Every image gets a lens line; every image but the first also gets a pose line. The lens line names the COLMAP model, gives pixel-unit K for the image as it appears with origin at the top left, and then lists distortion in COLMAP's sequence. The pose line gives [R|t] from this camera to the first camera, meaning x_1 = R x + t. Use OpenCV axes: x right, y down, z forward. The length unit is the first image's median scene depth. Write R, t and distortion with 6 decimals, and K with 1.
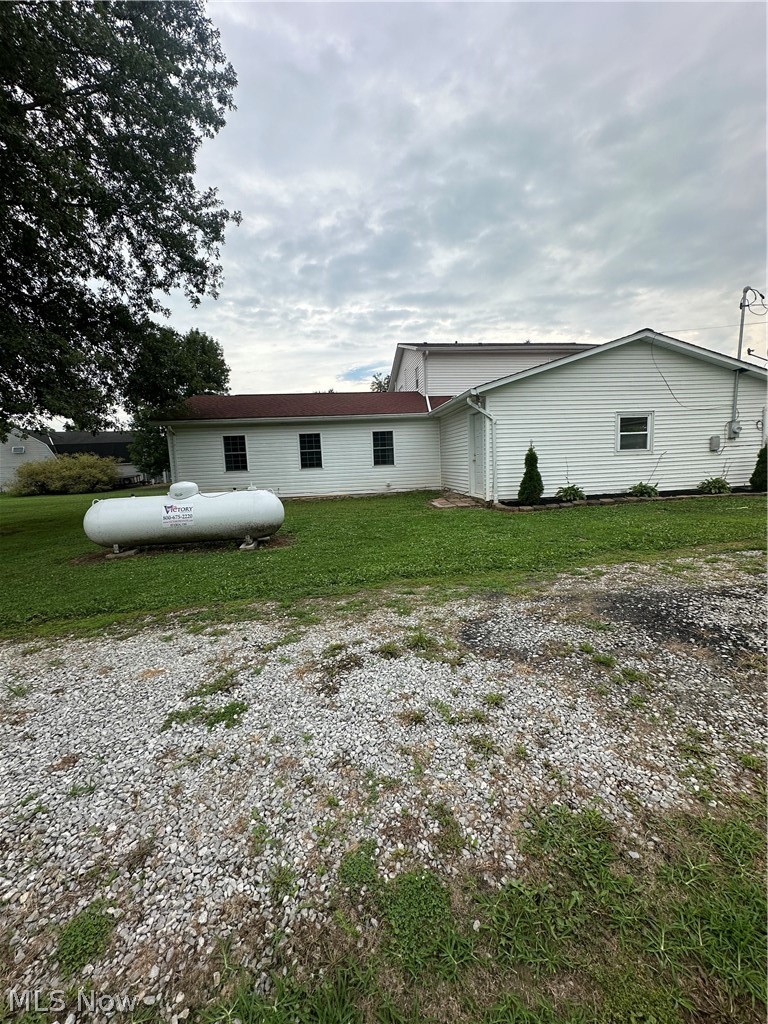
lens RADIAL K [[406.7, 0, 384.1], [0, 406.7, 513.1], [0, 0, 1]] dist [0.000545, 0.000948]
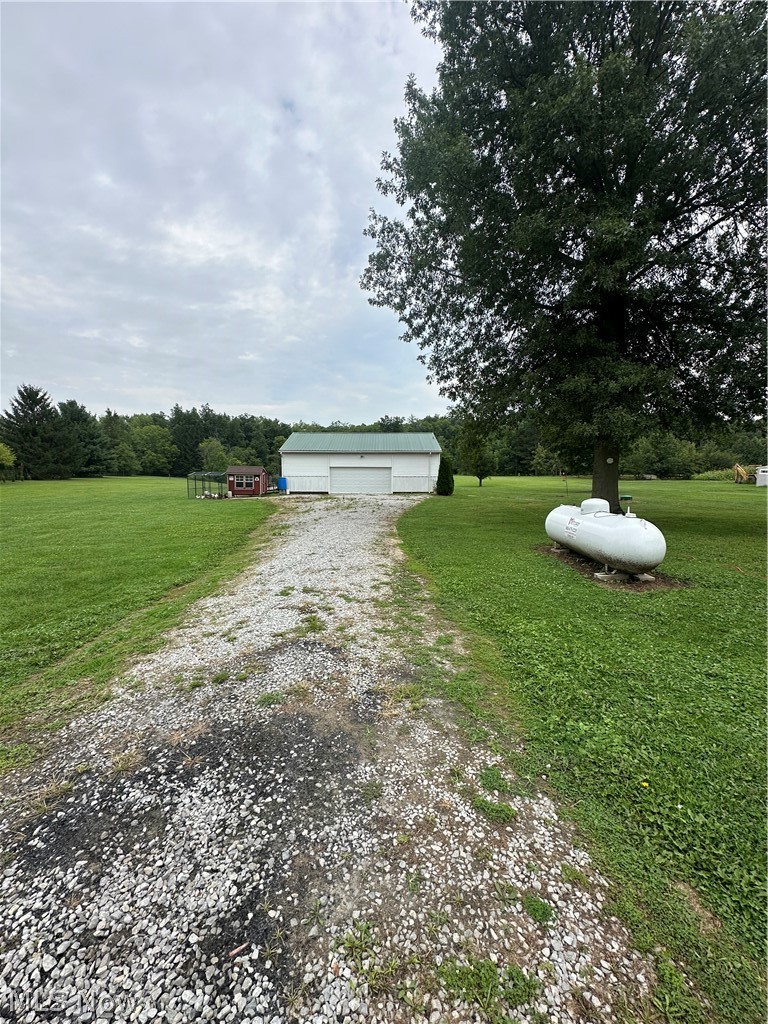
lens RADIAL K [[406.7, 0, 384.1], [0, 406.7, 511.9], [0, 0, 1]] dist [0.000545, 0.000948]
pose [[-0.126022, 0.143277, -0.981626, 1.113423], [-0.121379, 0.979853, 0.158601, -0.266402], [0.984574, 0.139136, -0.106092, 1.067657]]
